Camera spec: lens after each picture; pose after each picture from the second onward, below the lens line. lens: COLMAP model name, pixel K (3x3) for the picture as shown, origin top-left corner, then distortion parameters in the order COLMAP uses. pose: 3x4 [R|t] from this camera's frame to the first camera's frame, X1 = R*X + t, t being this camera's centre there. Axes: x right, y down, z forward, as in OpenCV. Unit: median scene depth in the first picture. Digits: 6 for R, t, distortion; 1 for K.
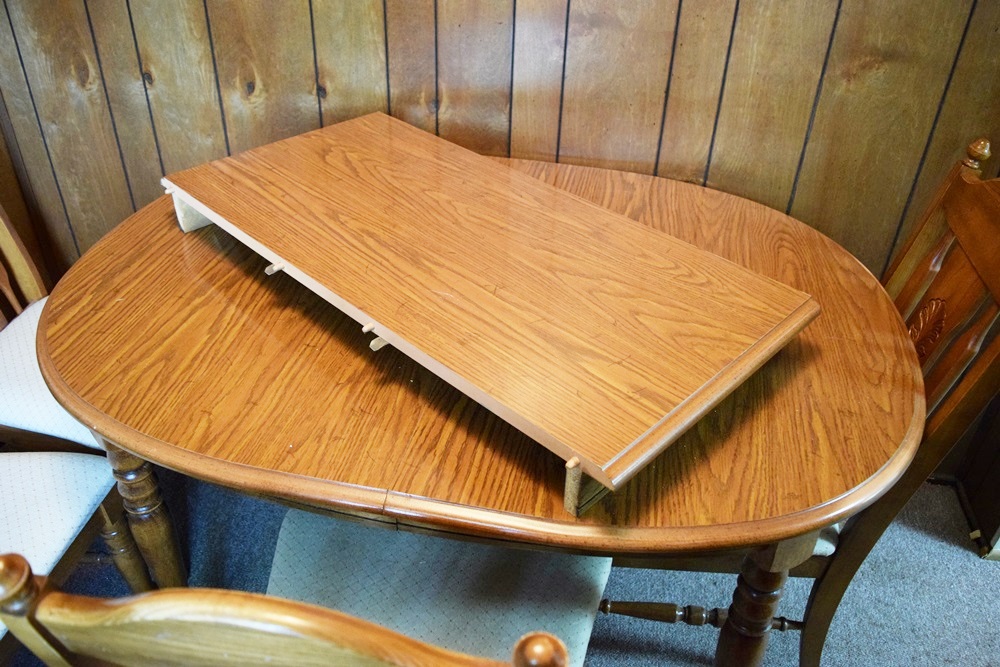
lens RADIAL K [[792.3, 0, 500.0], [0, 792.3, 333.5], [0, 0, 1]] dist [-0.085022, 0.008402]
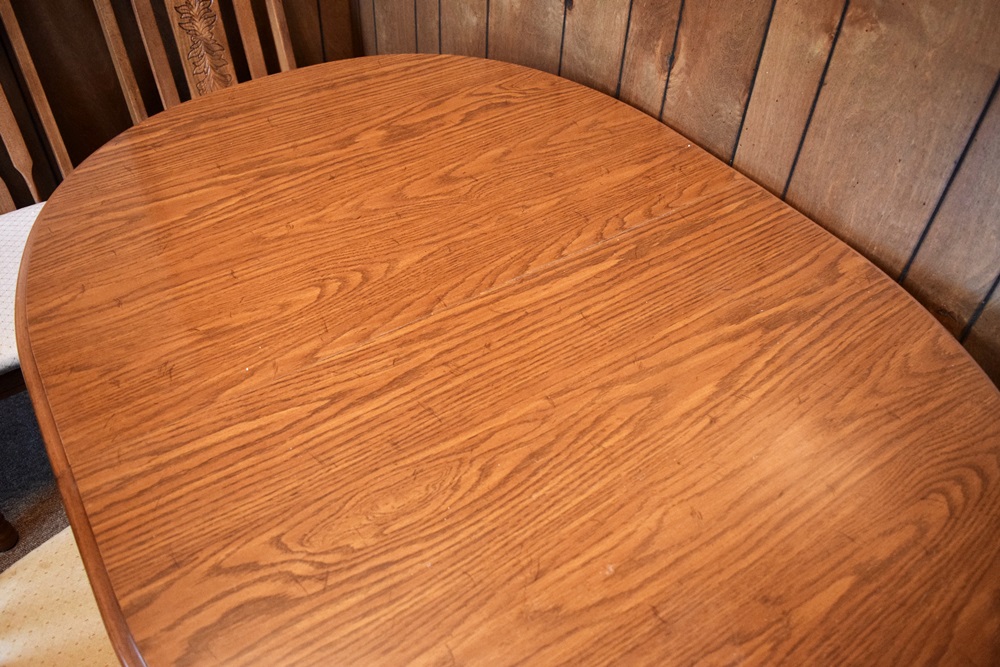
lens RADIAL K [[792.3, 0, 500.0], [0, 792.3, 333.5], [0, 0, 1]] dist [-0.085022, 0.008402]
pose [[0.716491, 0.486437, -0.500020, 0.316485], [-0.418078, 0.873213, 0.250418, -0.194344], [0.558437, 0.029625, 0.829018, 0.321608]]
